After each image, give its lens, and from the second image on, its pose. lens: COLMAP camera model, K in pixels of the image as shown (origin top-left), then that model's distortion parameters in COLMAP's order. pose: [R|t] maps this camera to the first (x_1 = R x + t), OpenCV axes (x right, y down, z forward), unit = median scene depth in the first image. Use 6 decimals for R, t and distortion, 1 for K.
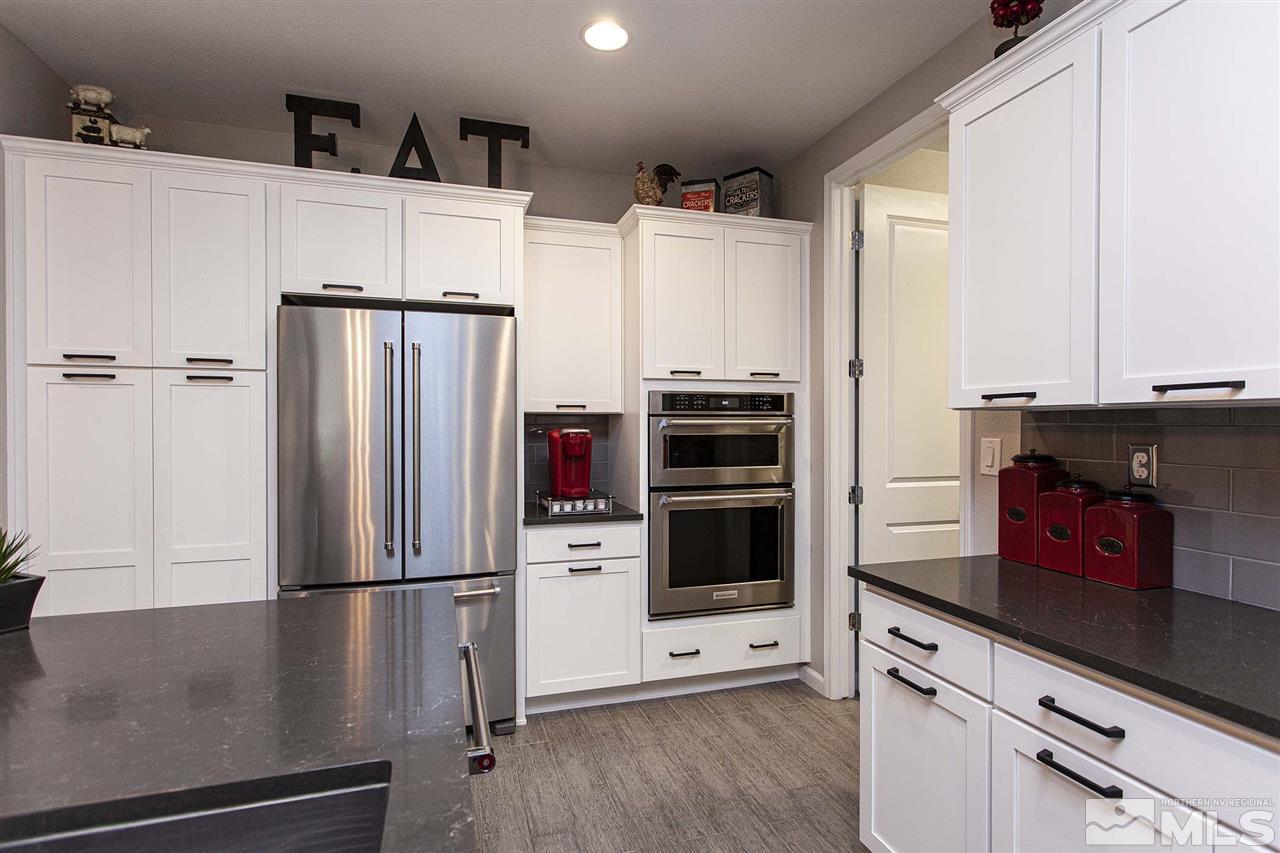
lens RADIAL K [[632.1, 0, 638.3], [0, 632.1, 429.4], [0, 0, 1]] dist [-0.000679, 0.004015]
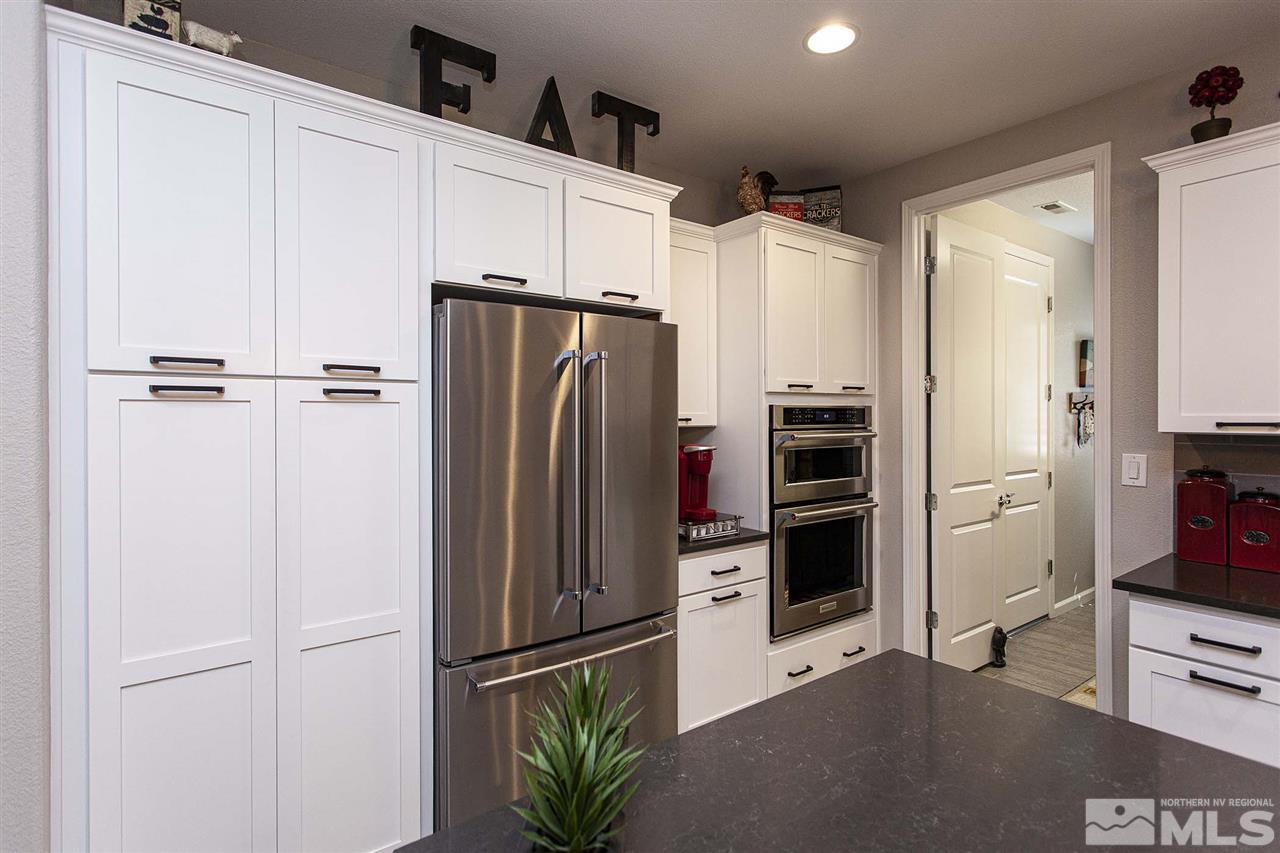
lens RADIAL K [[632.1, 0, 633.7], [0, 632.1, 416.8], [0, 0, 1]] dist [-0.000679, 0.004015]
pose [[0.940717, -0.002670, 0.339183, -0.539987], [0.004946, 0.999971, -0.005844, -0.040255], [-0.339157, 0.007175, 0.940702, 0.171111]]
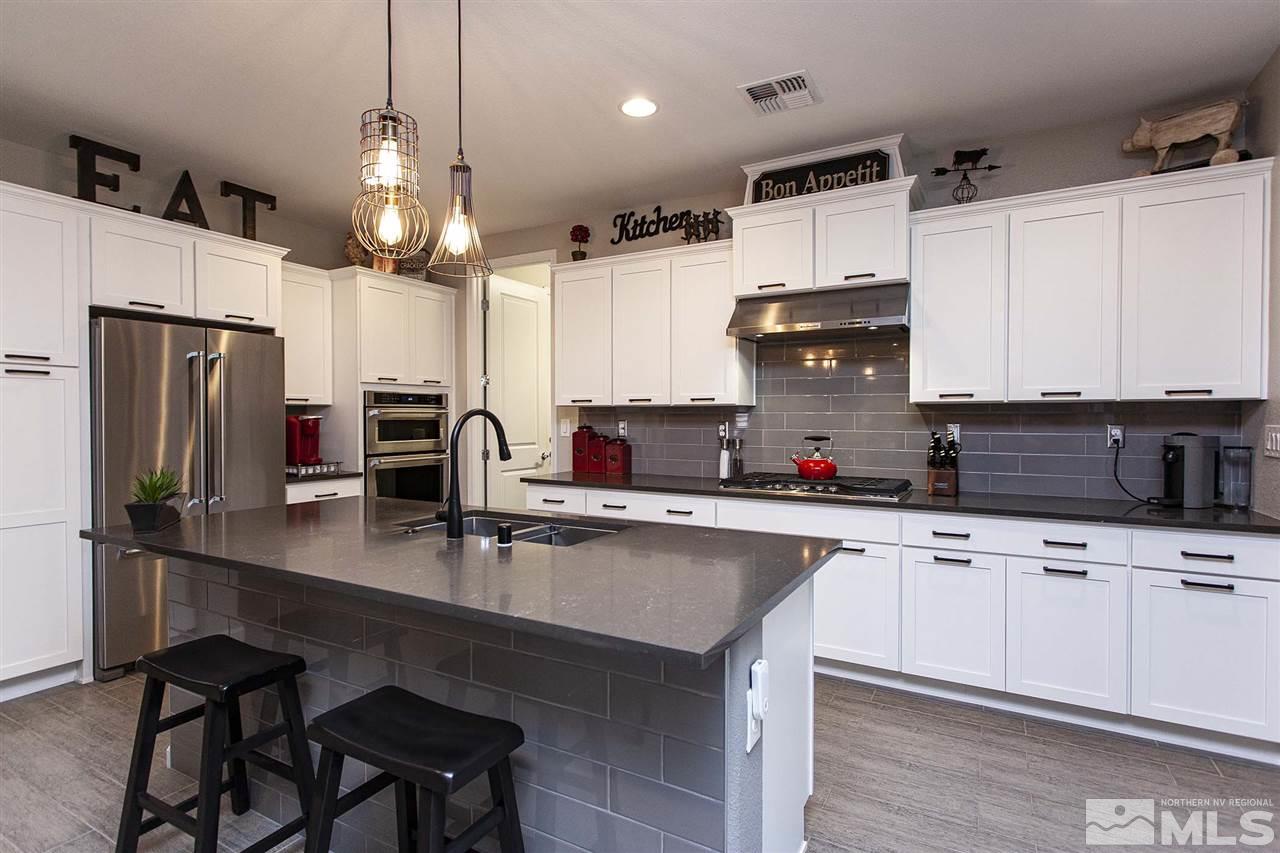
lens RADIAL K [[632.1, 0, 637.0], [0, 632.1, 427.0], [0, 0, 1]] dist [-0.000679, 0.004015]
pose [[0.726726, -0.011224, 0.686836, -0.579645], [0.004264, 0.999921, 0.011829, 0.011575], [-0.686914, -0.005668, 0.726717, -0.572608]]
